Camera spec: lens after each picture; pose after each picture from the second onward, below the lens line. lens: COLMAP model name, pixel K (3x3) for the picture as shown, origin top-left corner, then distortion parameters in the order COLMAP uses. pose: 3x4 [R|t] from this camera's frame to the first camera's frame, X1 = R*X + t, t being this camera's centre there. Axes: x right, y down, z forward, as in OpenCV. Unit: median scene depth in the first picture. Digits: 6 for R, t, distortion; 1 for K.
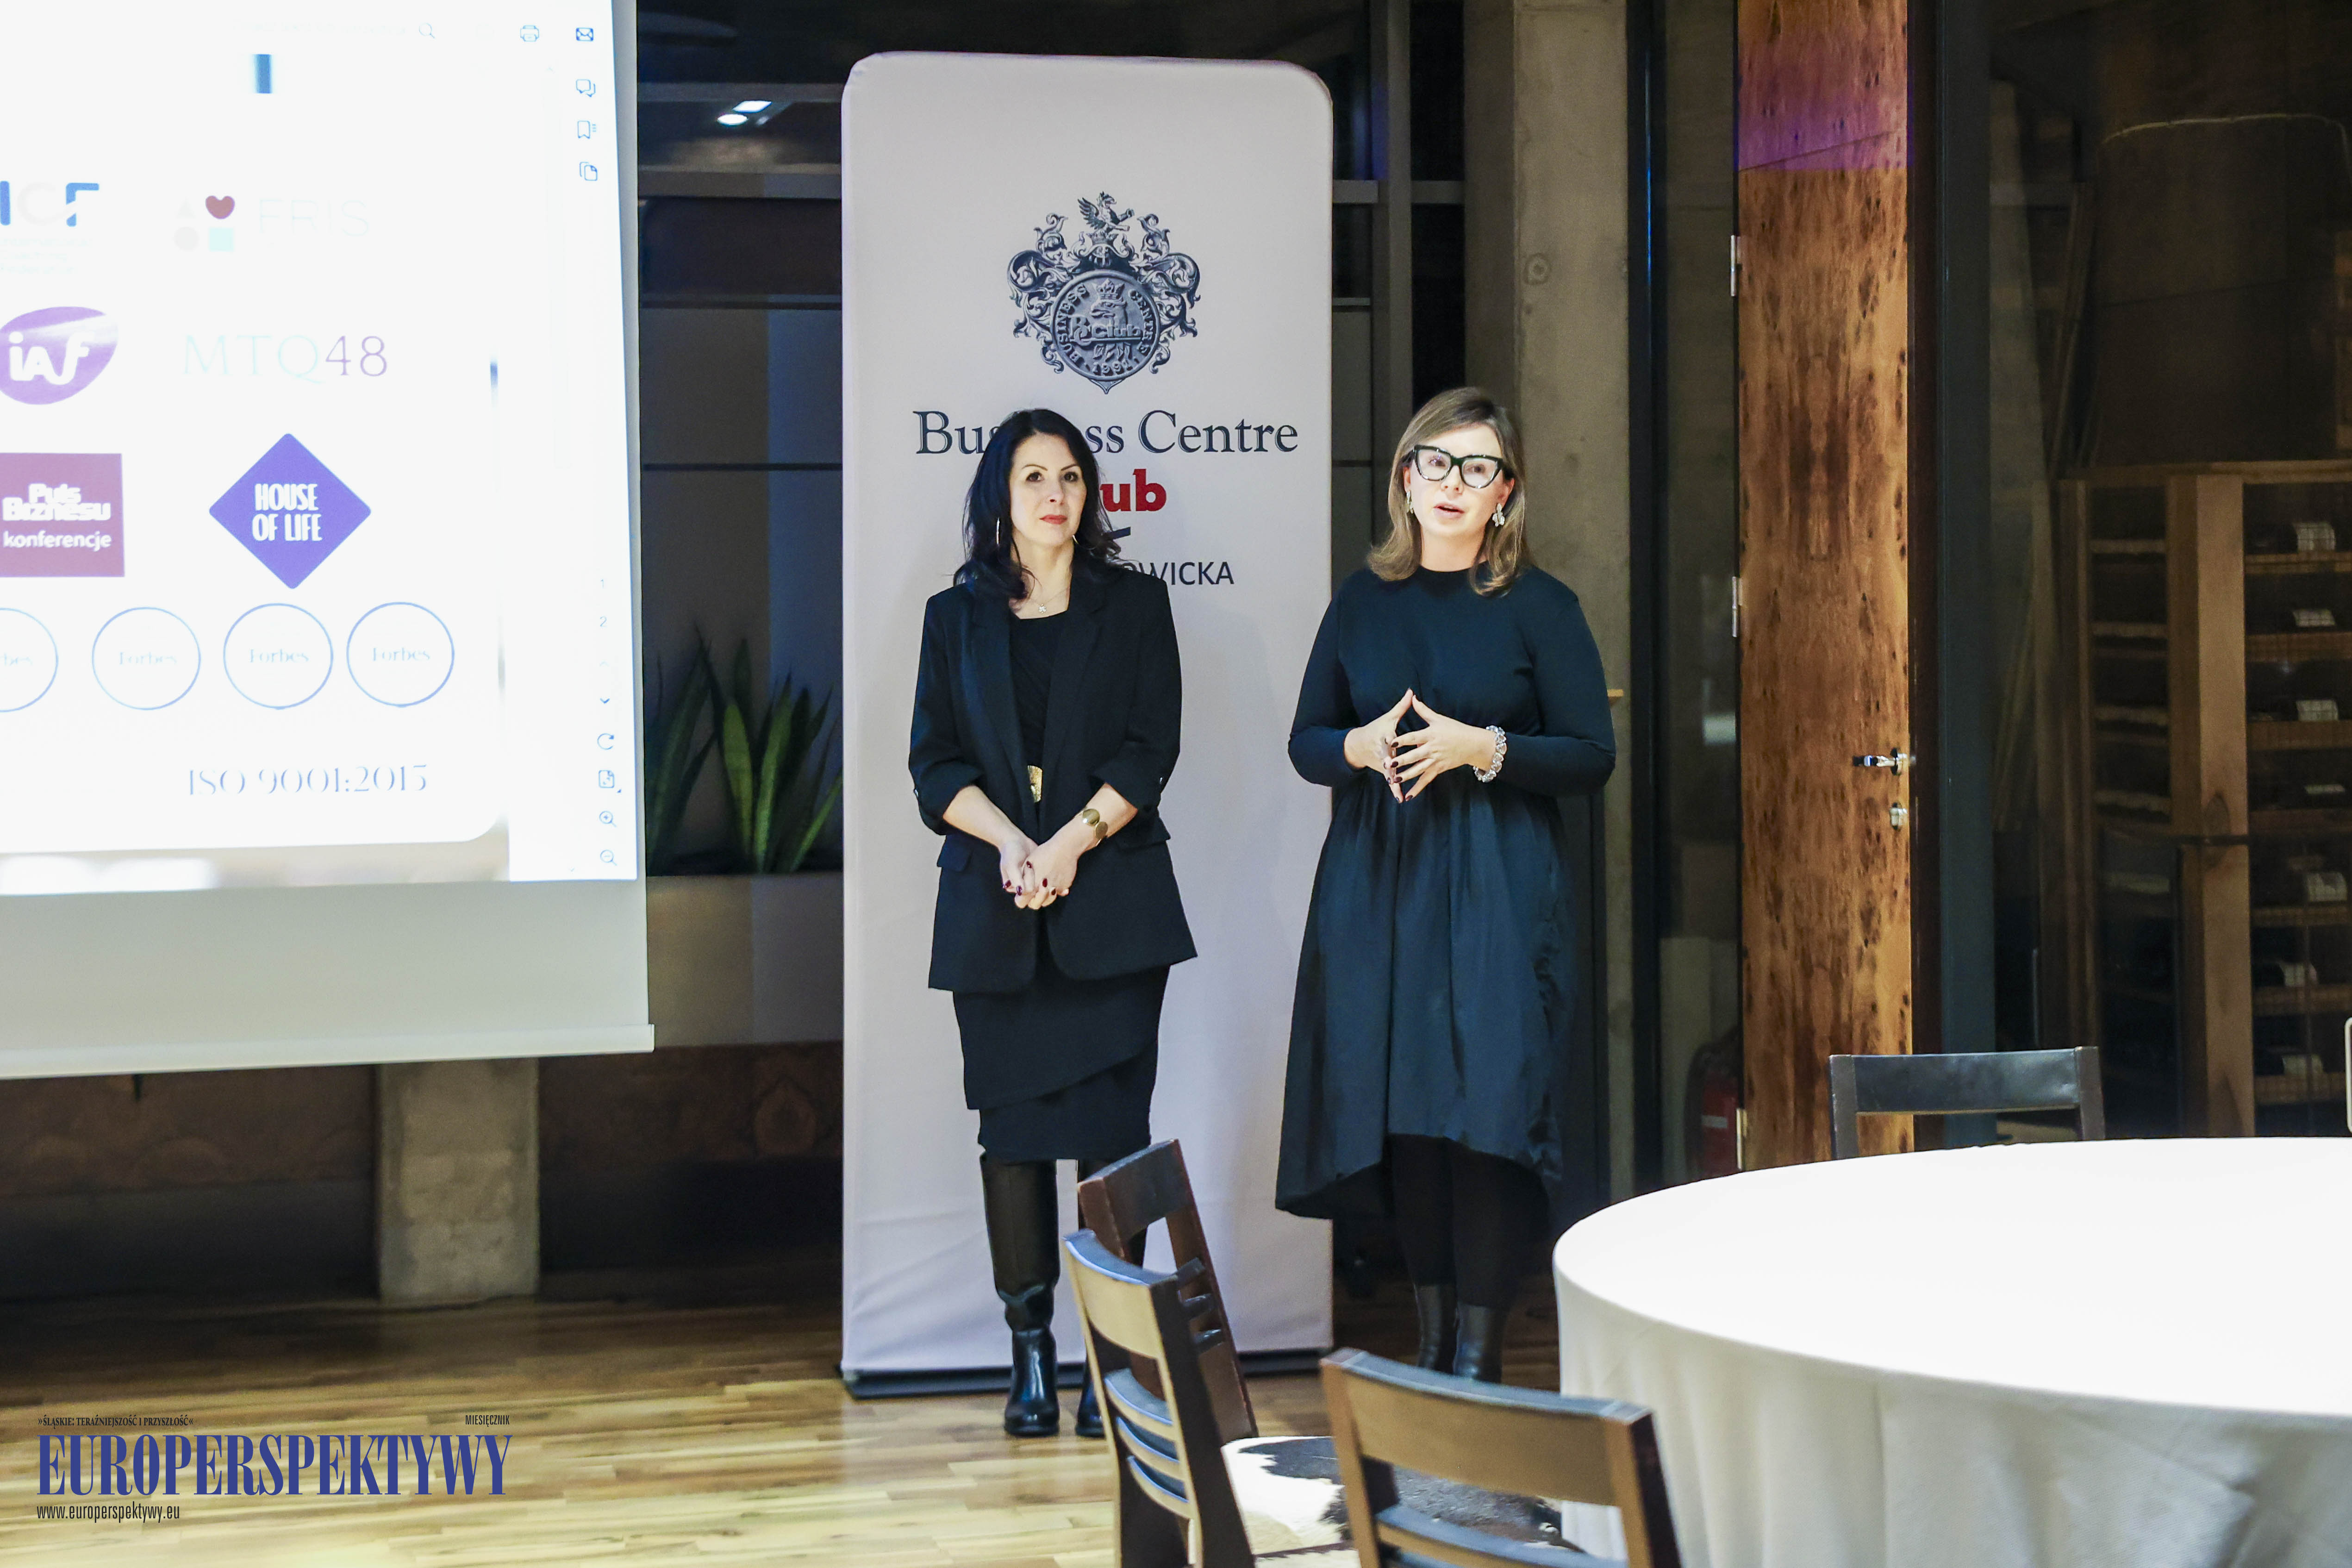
lens RADIAL K [[4966.8, 0, 1350.7], [0, 4966.8, 586.7], [0, 0, 1]] dist [0.291489, 0.000000]
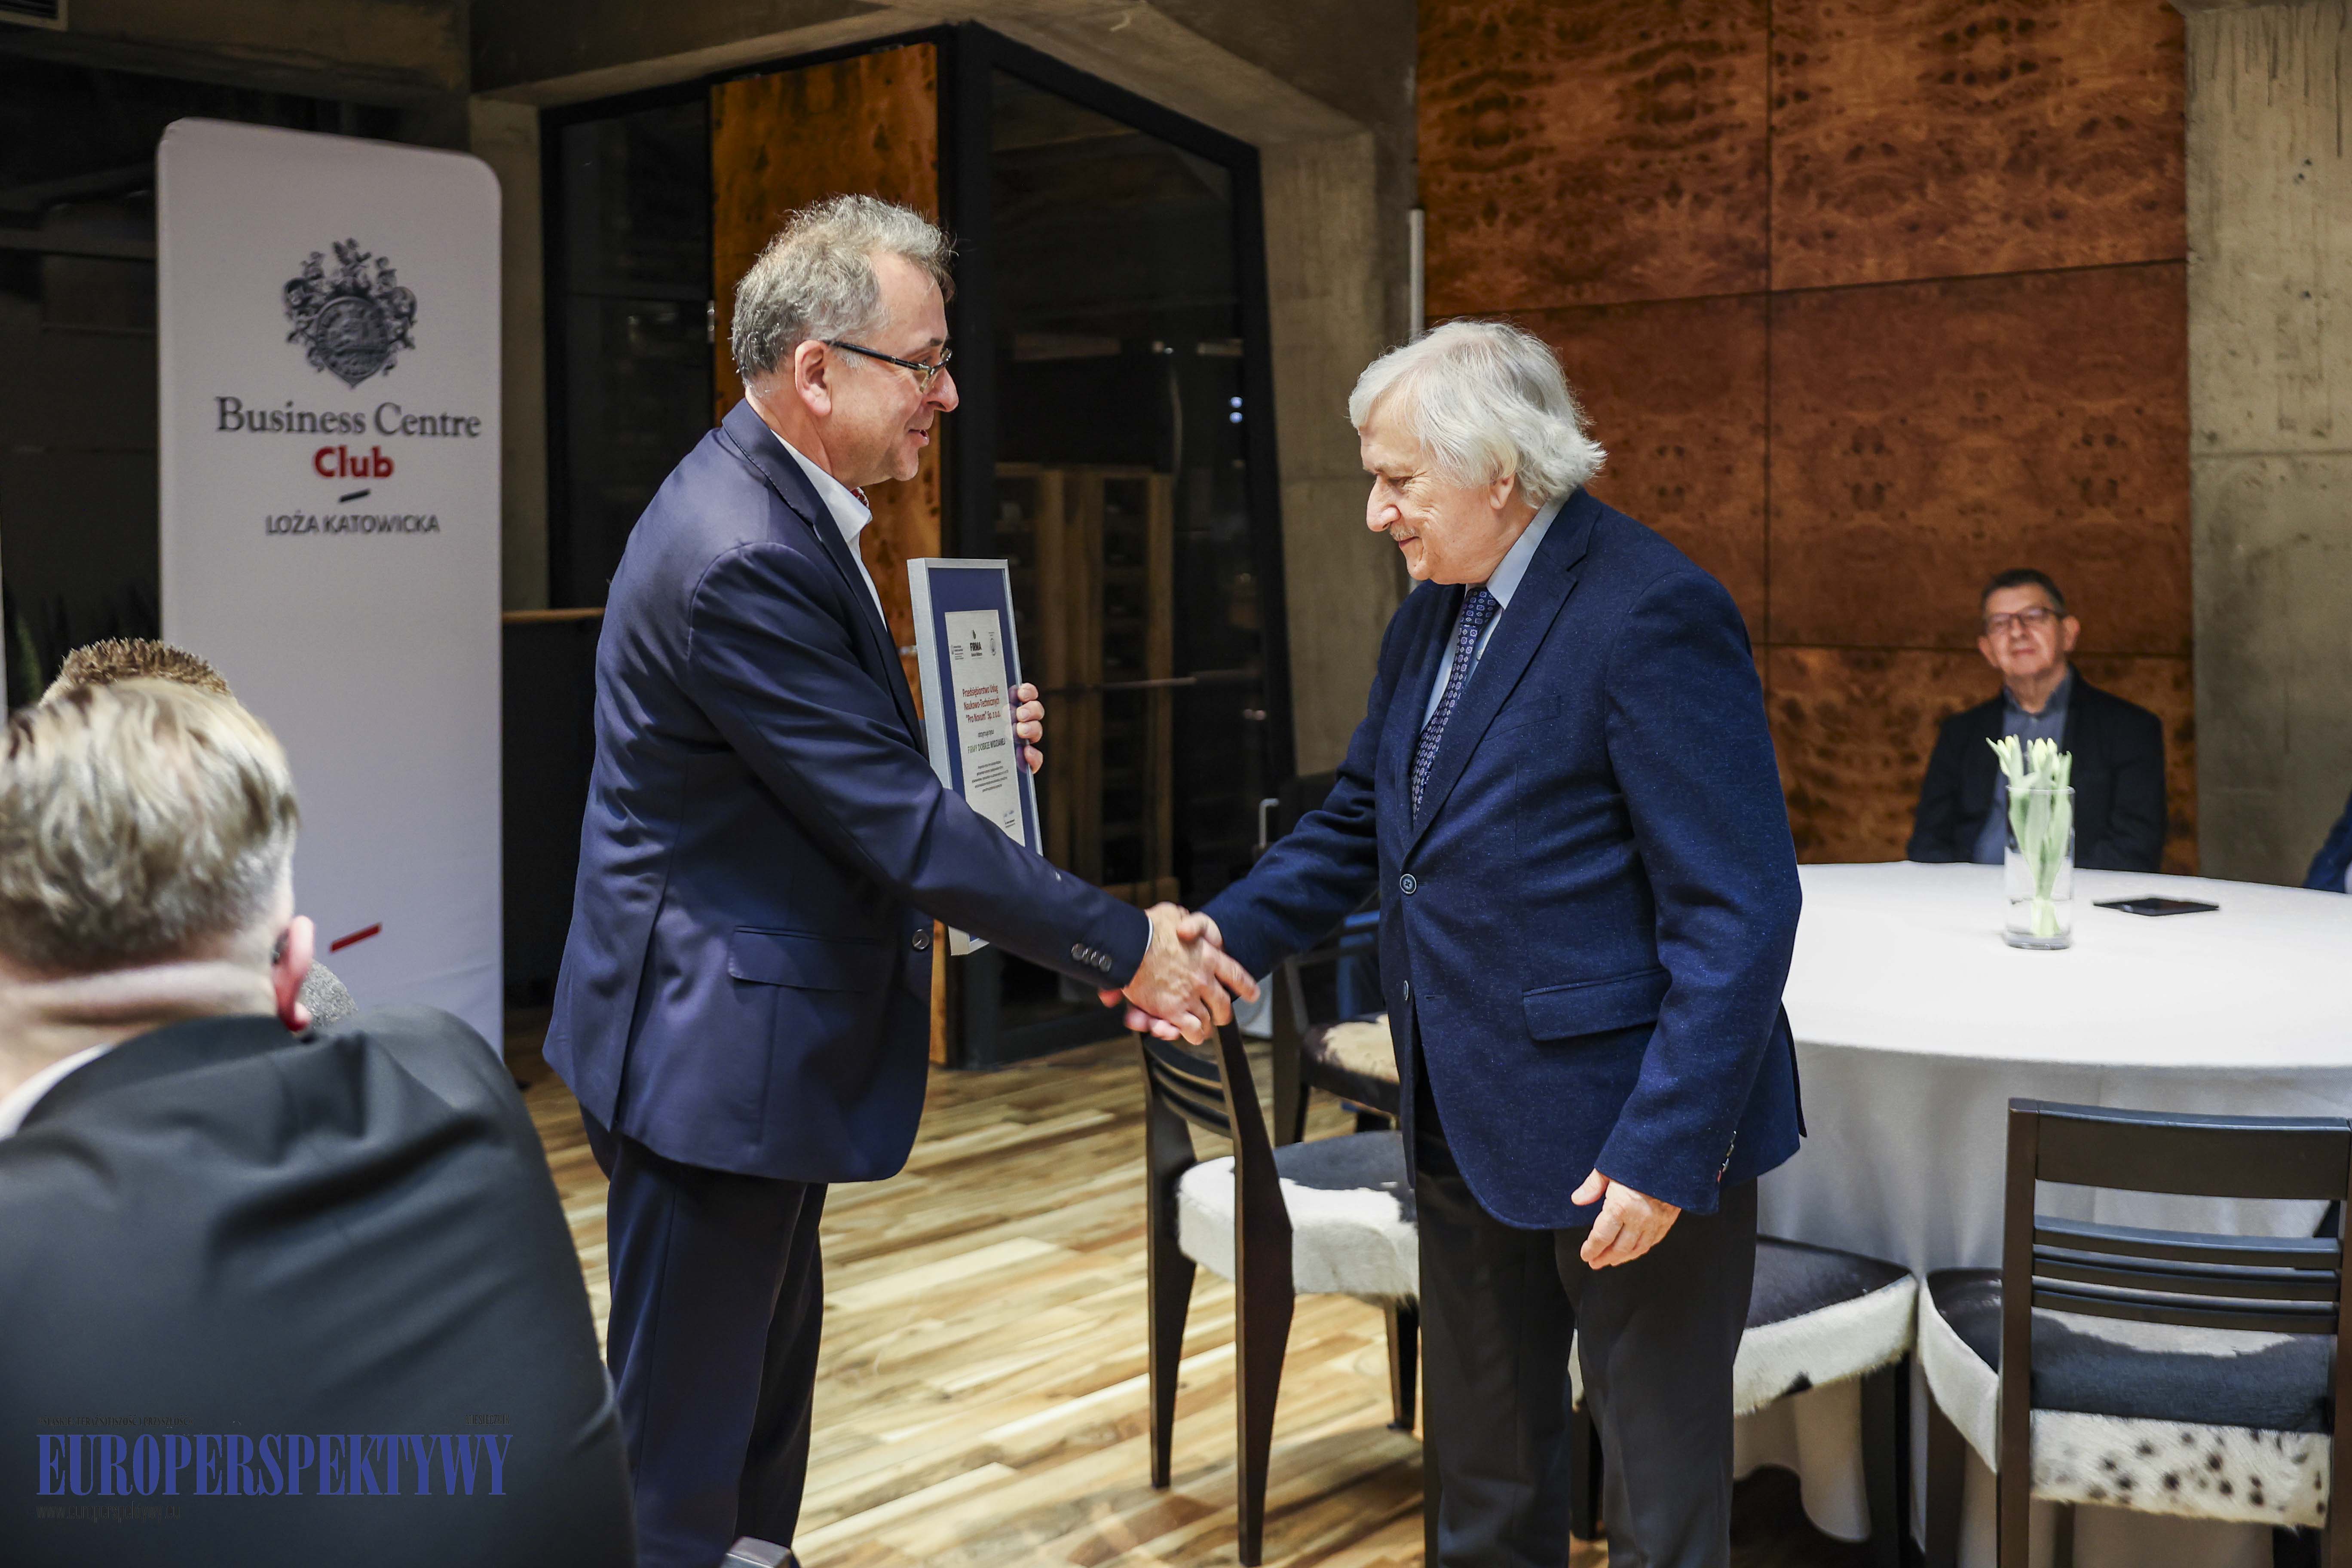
lens RADIAL K [[2572.2, 0, 1158.0], [0, 2572.2, 683.0], [0, 0, 1]] dist [0.016017, 0.000000]
pose [[0.834708, -0.028710, 0.549944, -0.252199], [0.003958, 0.998927, 0.046141, 0.008919], [-0.550679, -0.036337, 0.833926, 0.299088]]
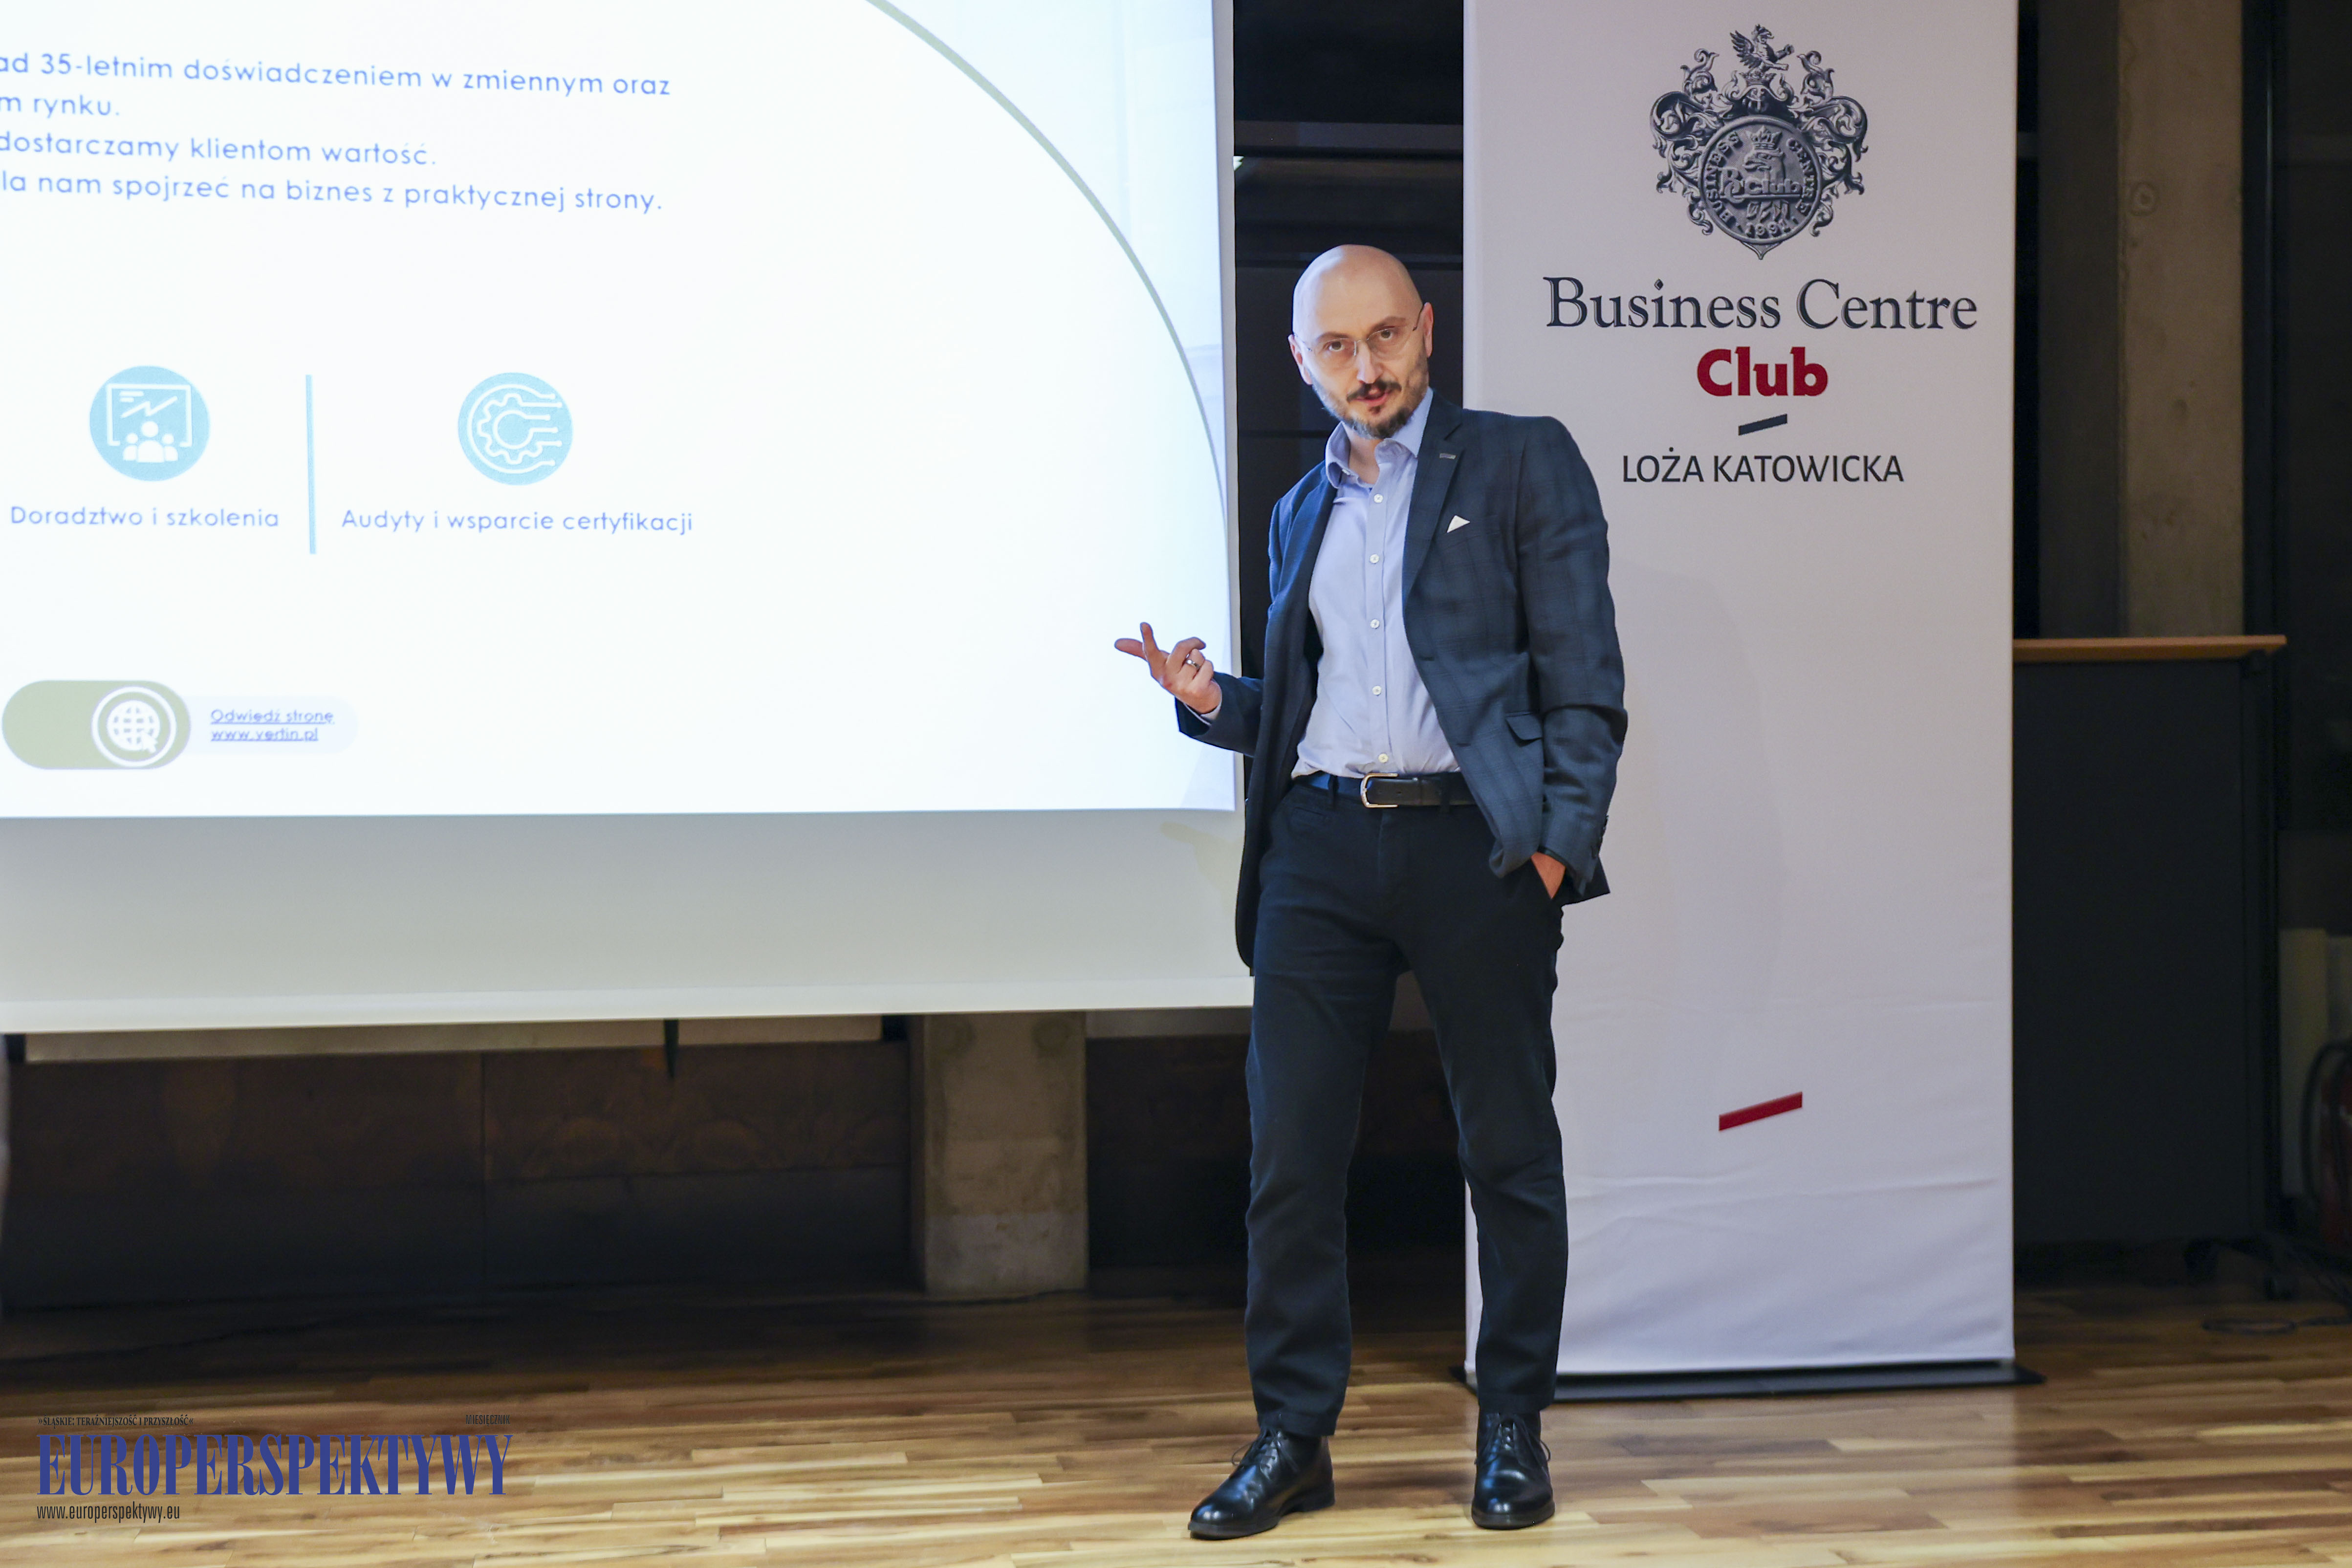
lens RADIAL K [[3751.8, 0, 1225.4], [0, 3751.8, 811.9], [0, 0, 1]] dist [0.113141, 0.000000]
pose [[0.997657, -0.001679, -0.068391, -0.097668], [0.001488, 0.999995, -0.002846, 0.059383], [0.068396, 0.002738, 0.997655, 0.337535]]
